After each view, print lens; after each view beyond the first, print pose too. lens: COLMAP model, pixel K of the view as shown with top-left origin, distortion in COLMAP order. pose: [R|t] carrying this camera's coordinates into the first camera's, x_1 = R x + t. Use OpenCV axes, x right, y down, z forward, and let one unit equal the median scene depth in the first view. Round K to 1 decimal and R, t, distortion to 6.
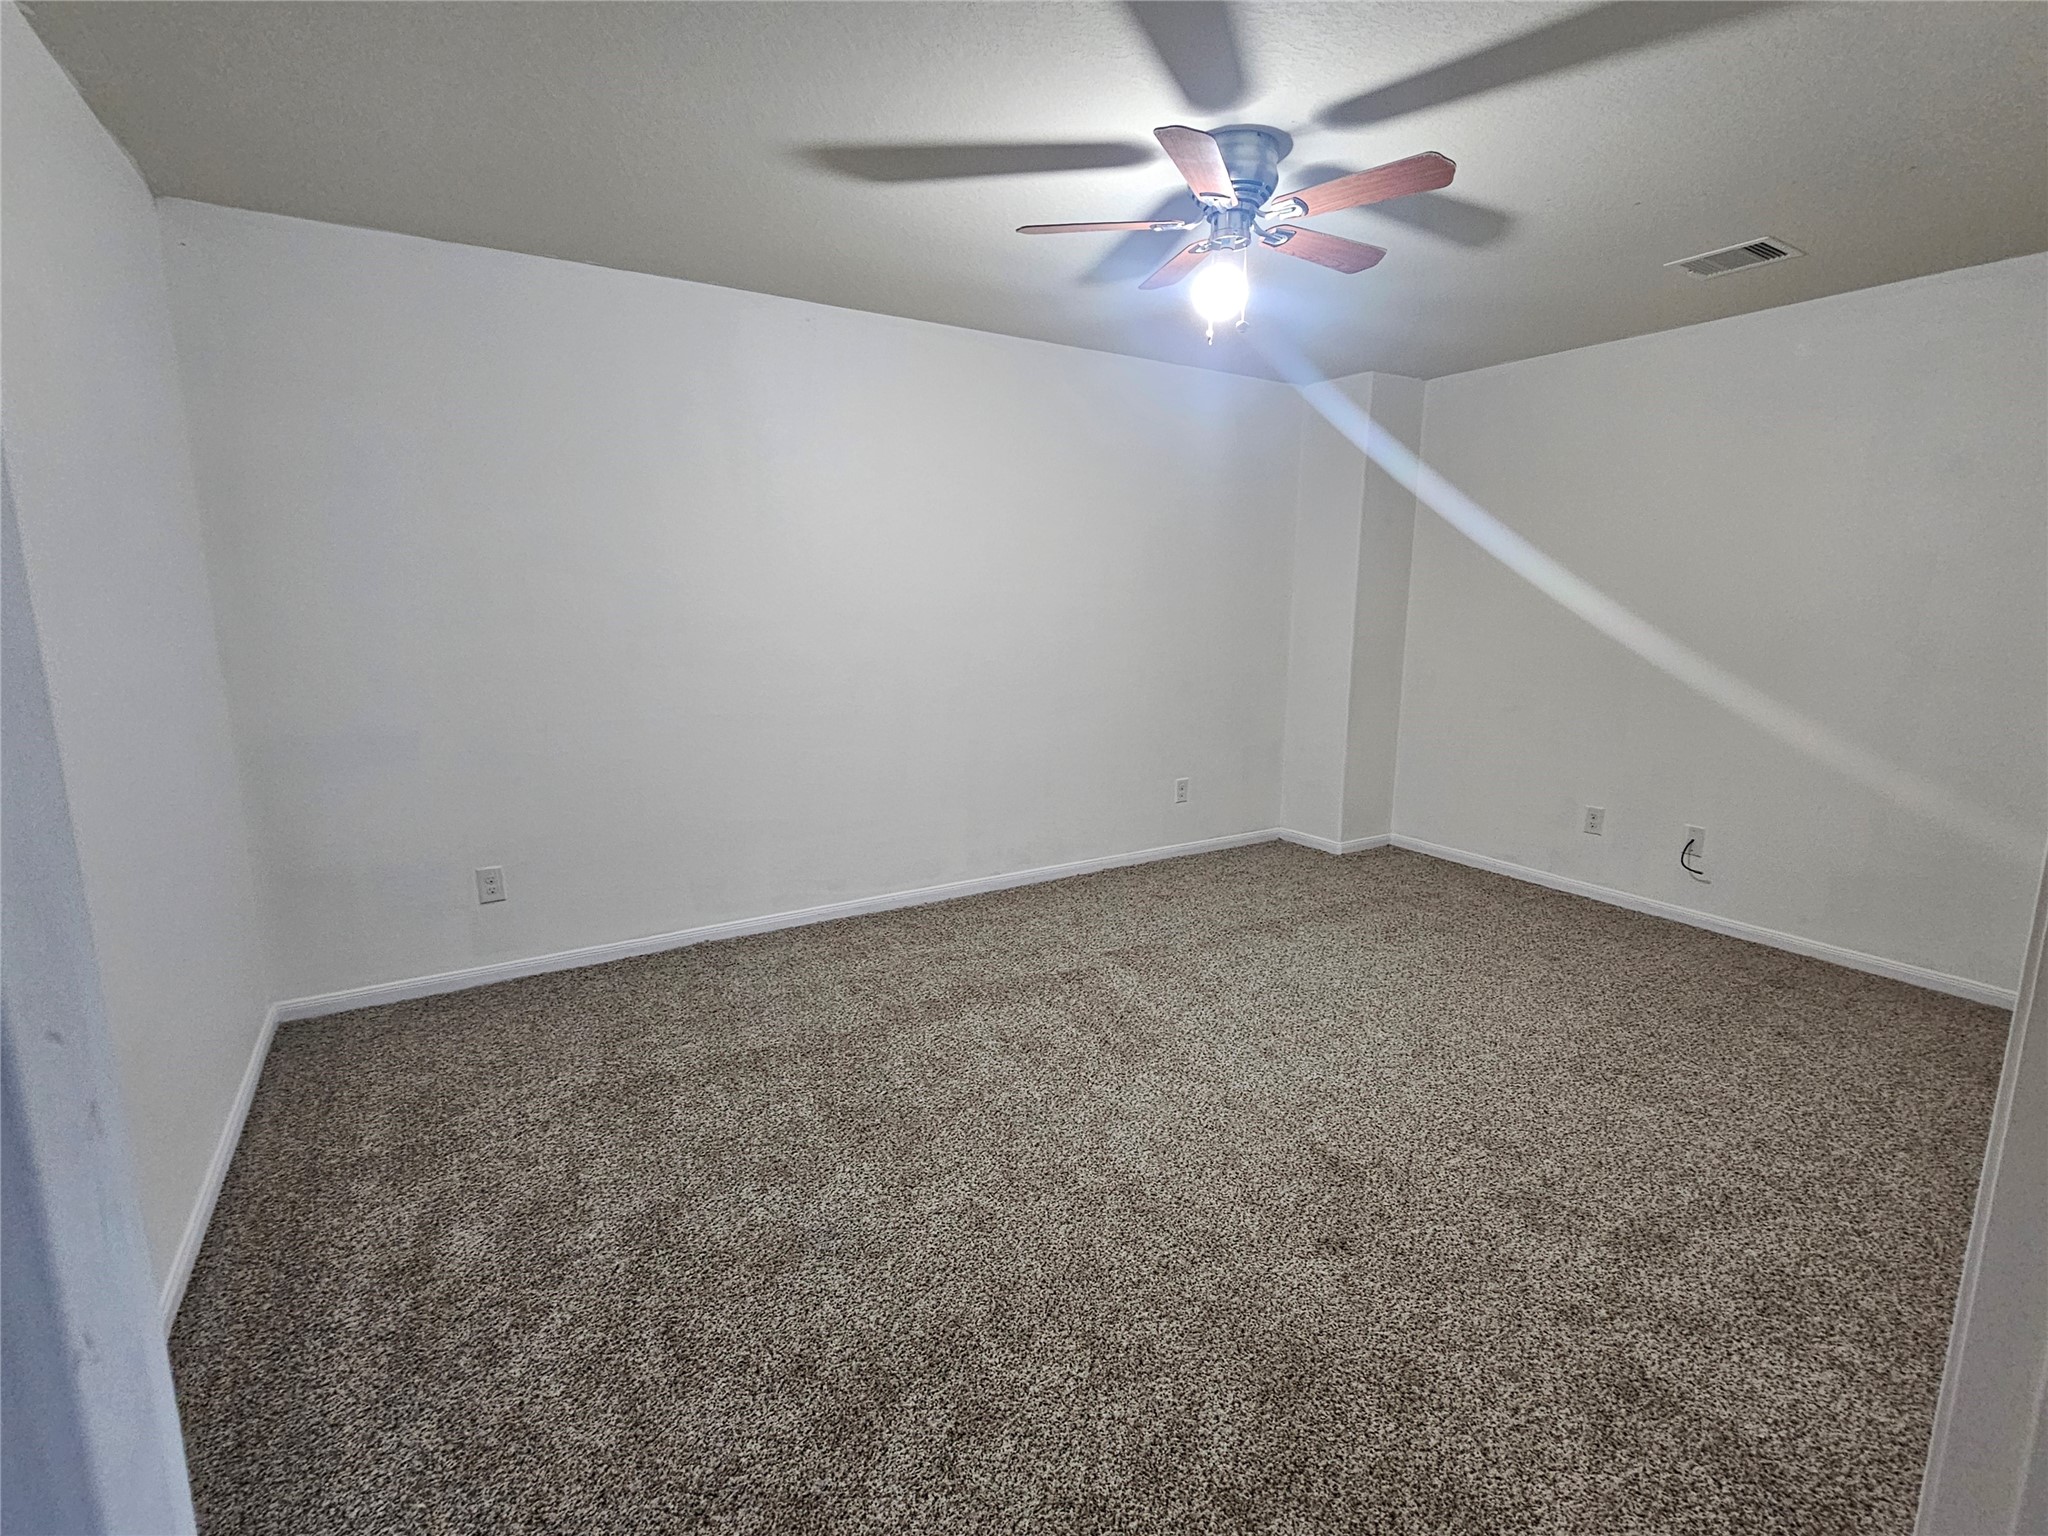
lens RADIAL K [[947.6, 0, 1026.1], [0, 947.6, 765.2], [0, 0, 1]] dist [-0.000255, 0.000026]
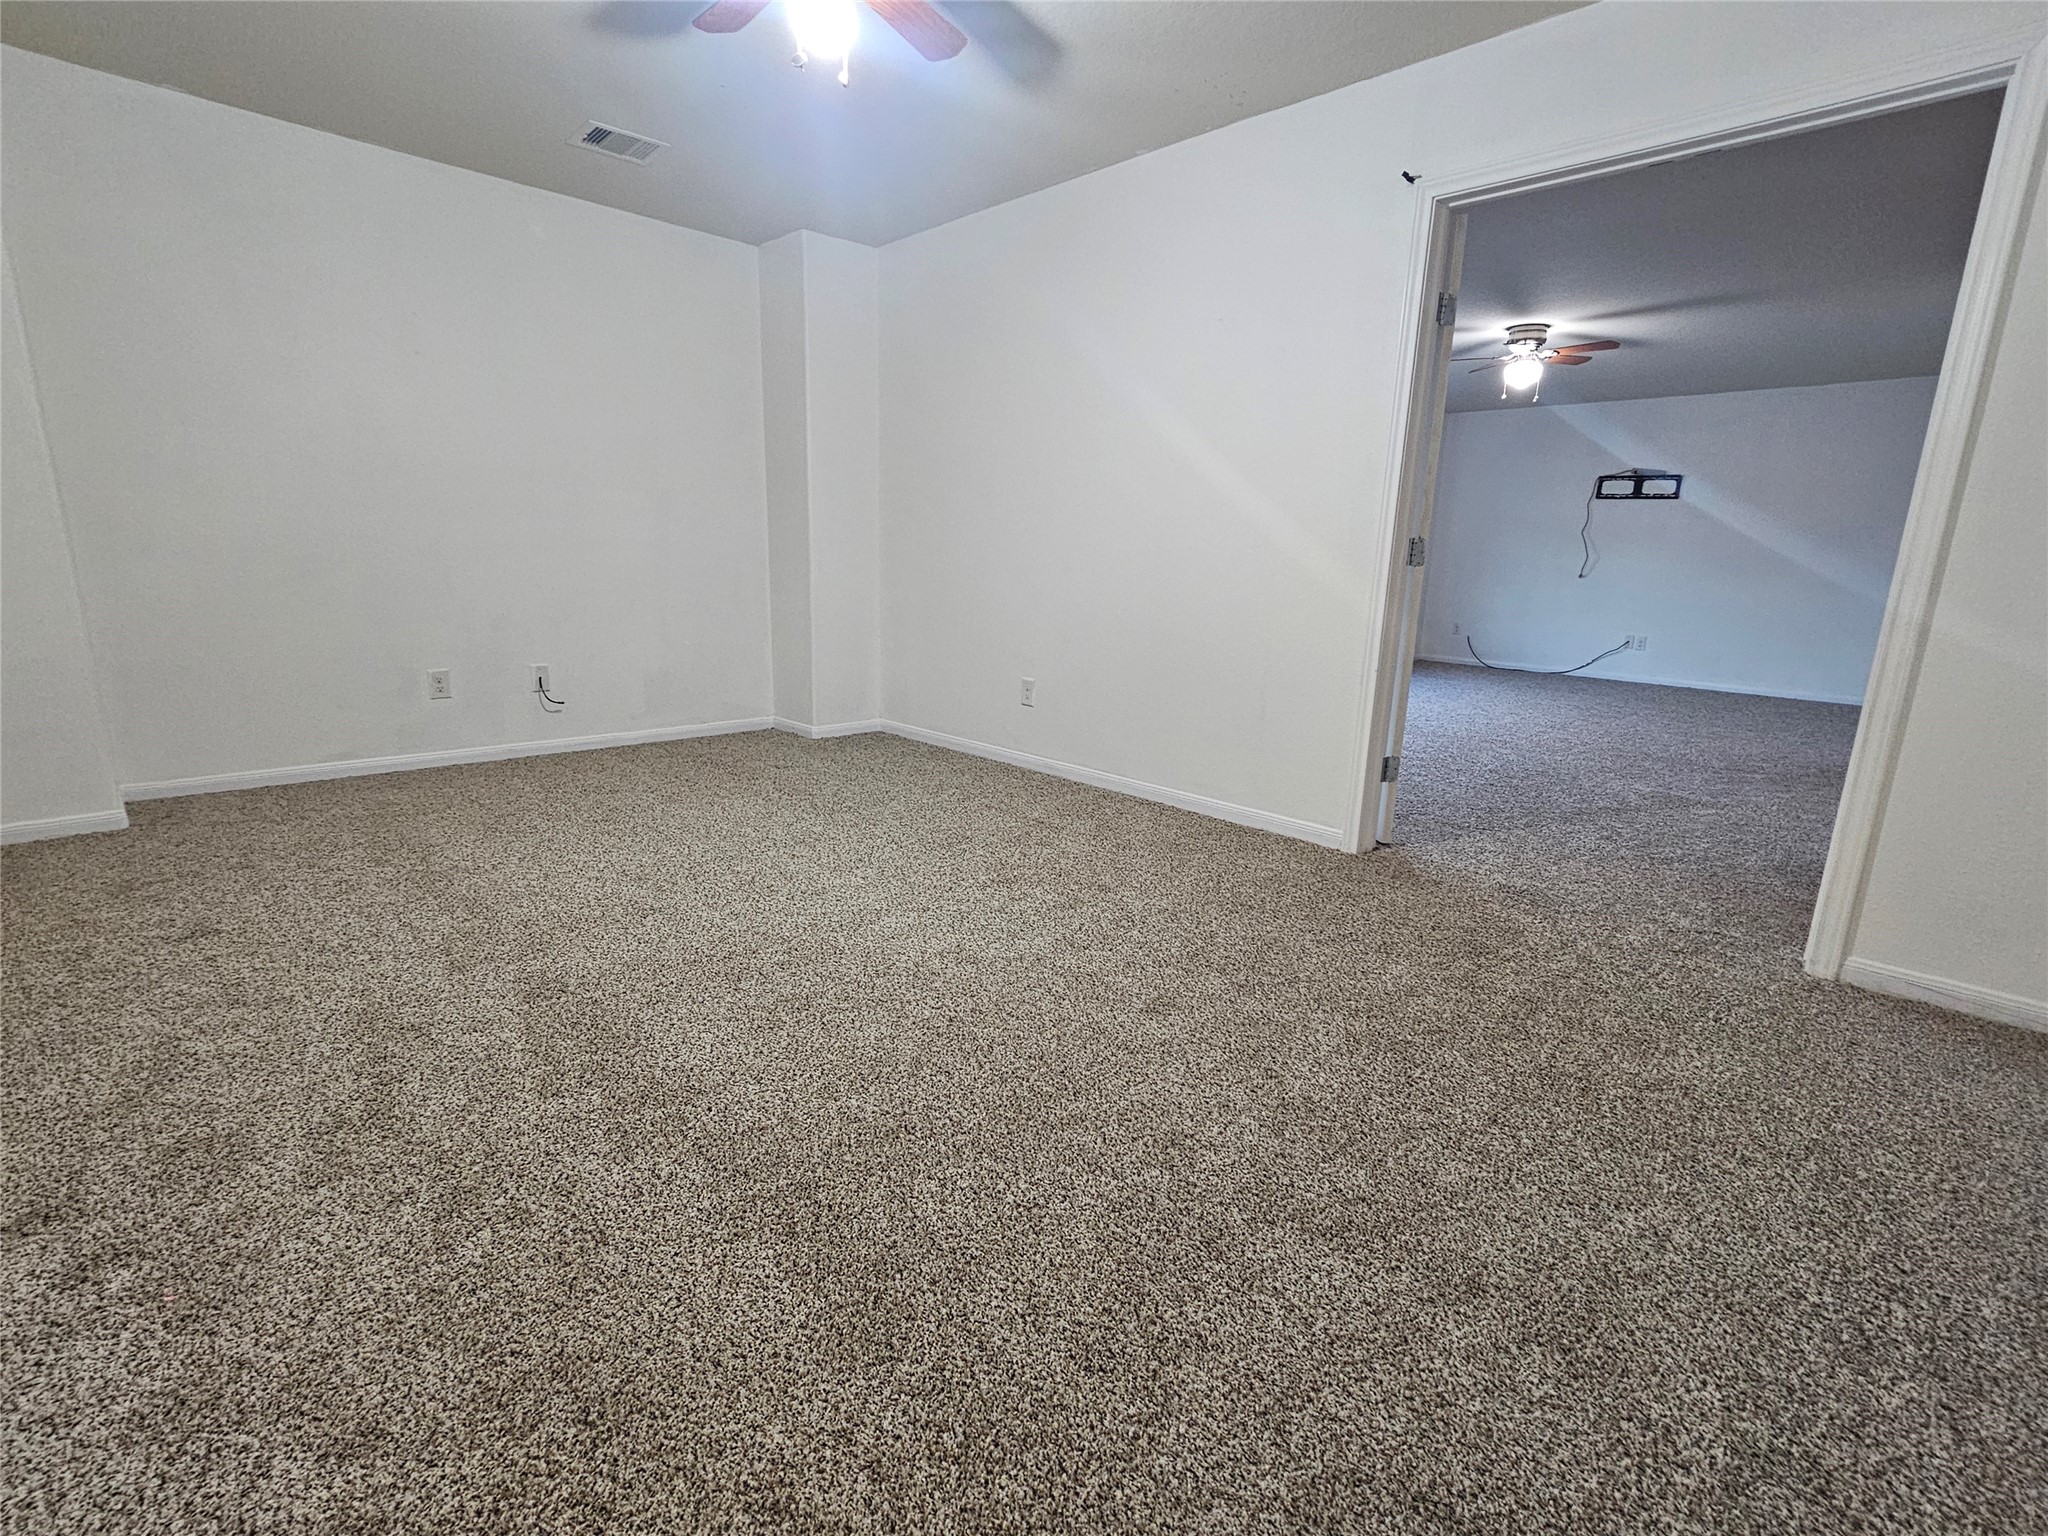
lens RADIAL K [[947.6, 0, 1024.8], [0, 947.6, 771.3], [0, 0, 1]] dist [-0.000255, 0.000026]
pose [[-0.210313, -0.231935, 0.949723, -0.495097], [0.142340, 0.953835, 0.264460, -0.029300], [-0.967217, 0.190803, -0.167590, 0.669405]]
